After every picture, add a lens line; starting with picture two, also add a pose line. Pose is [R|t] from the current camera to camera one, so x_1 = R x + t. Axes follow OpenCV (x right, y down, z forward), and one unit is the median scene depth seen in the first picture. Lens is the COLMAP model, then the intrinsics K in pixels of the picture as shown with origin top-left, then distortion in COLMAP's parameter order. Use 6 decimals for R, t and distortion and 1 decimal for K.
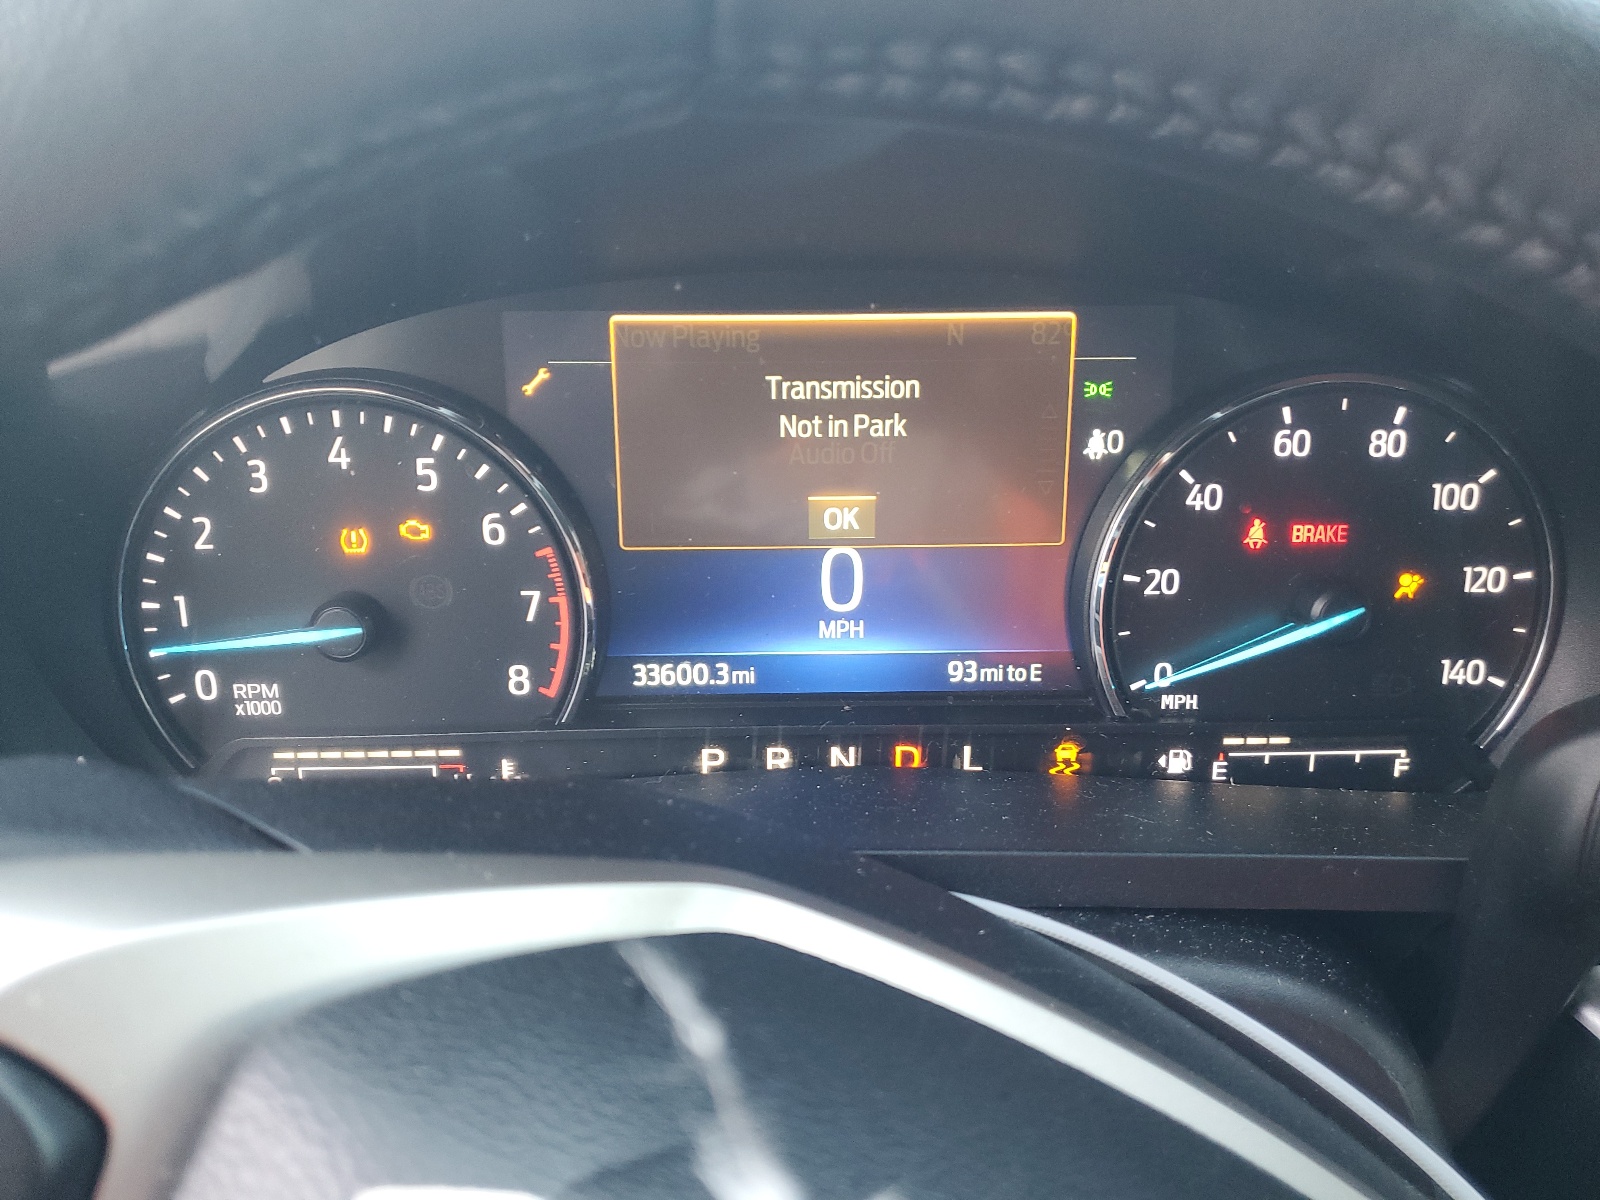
lens RADIAL K [[1380.7, 0, 800.0], [0, 1380.7, 600.0], [0, 0, 1]] dist [0.011004, 0.005941]
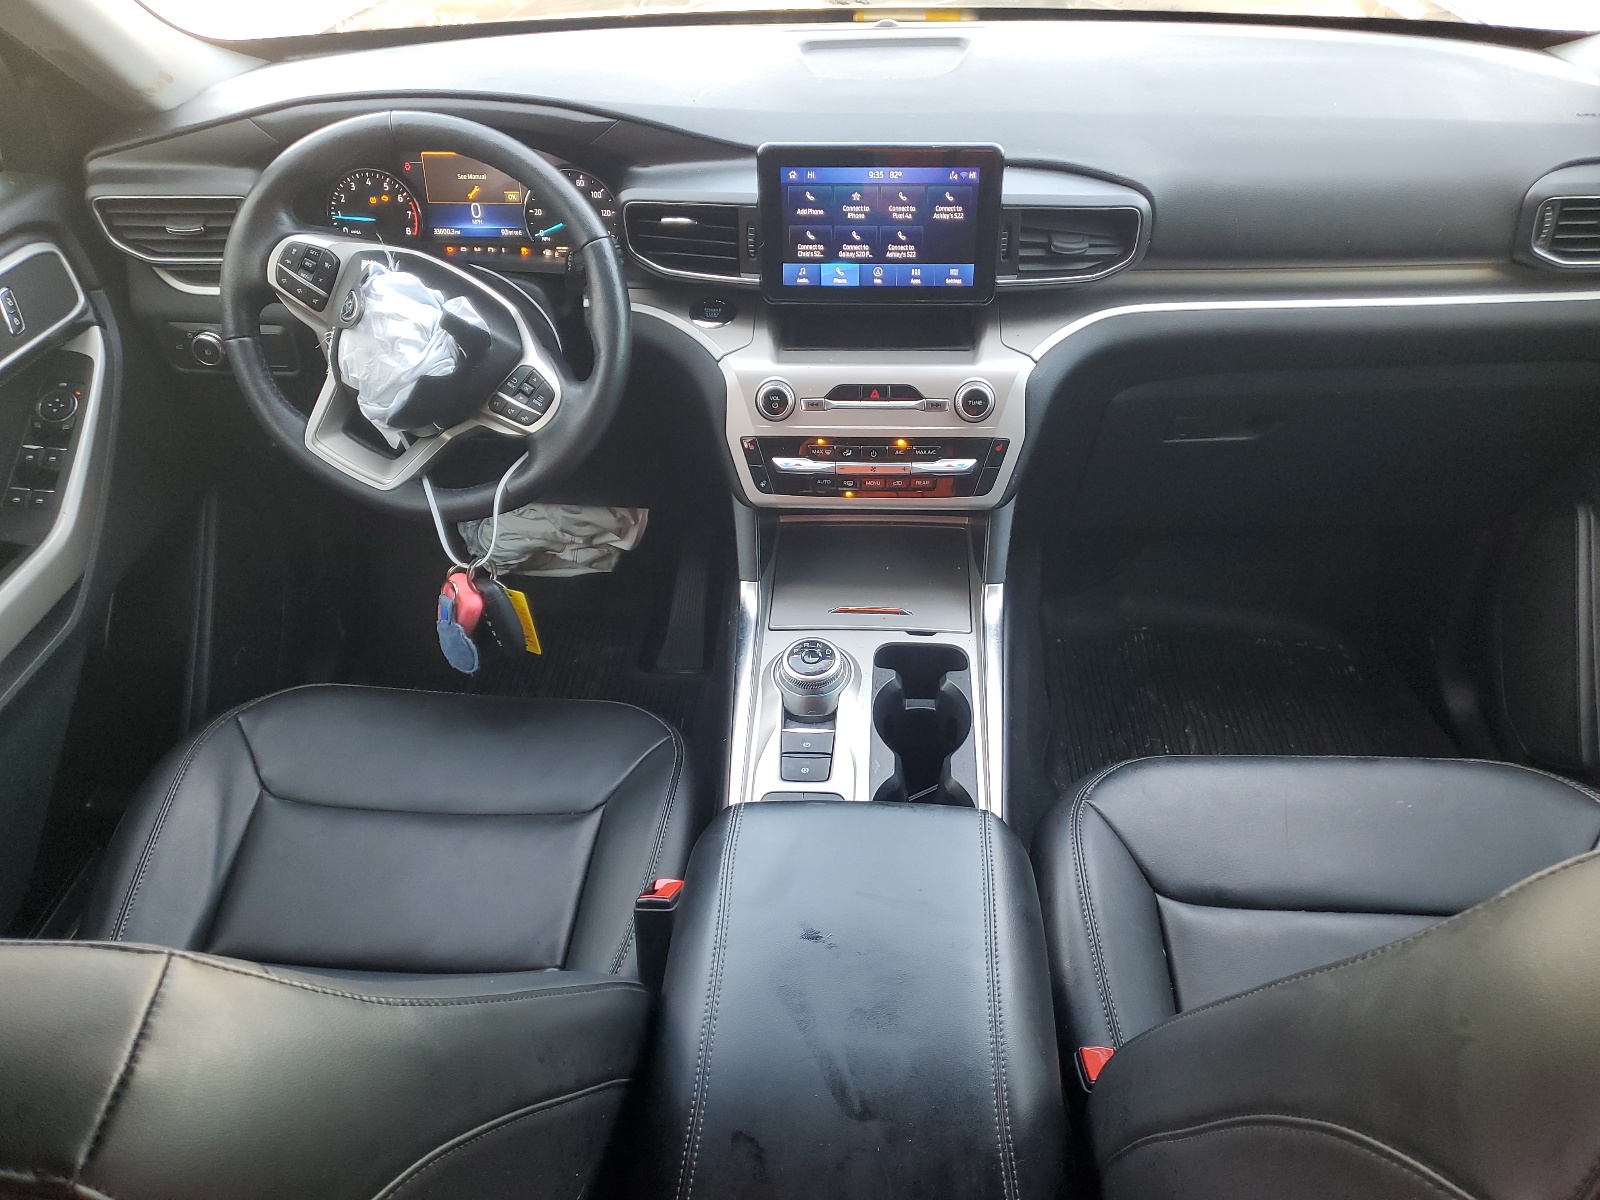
lens RADIAL K [[1380.7, 0, 800.0], [0, 1380.7, 600.0], [0, 0, 1]] dist [0.011004, 0.005941]
pose [[0.996092, 0.039667, -0.078917, 1.608091], [-0.019142, 0.969195, 0.245548, 0.095598], [0.086226, -0.243078, 0.966167, -3.899702]]
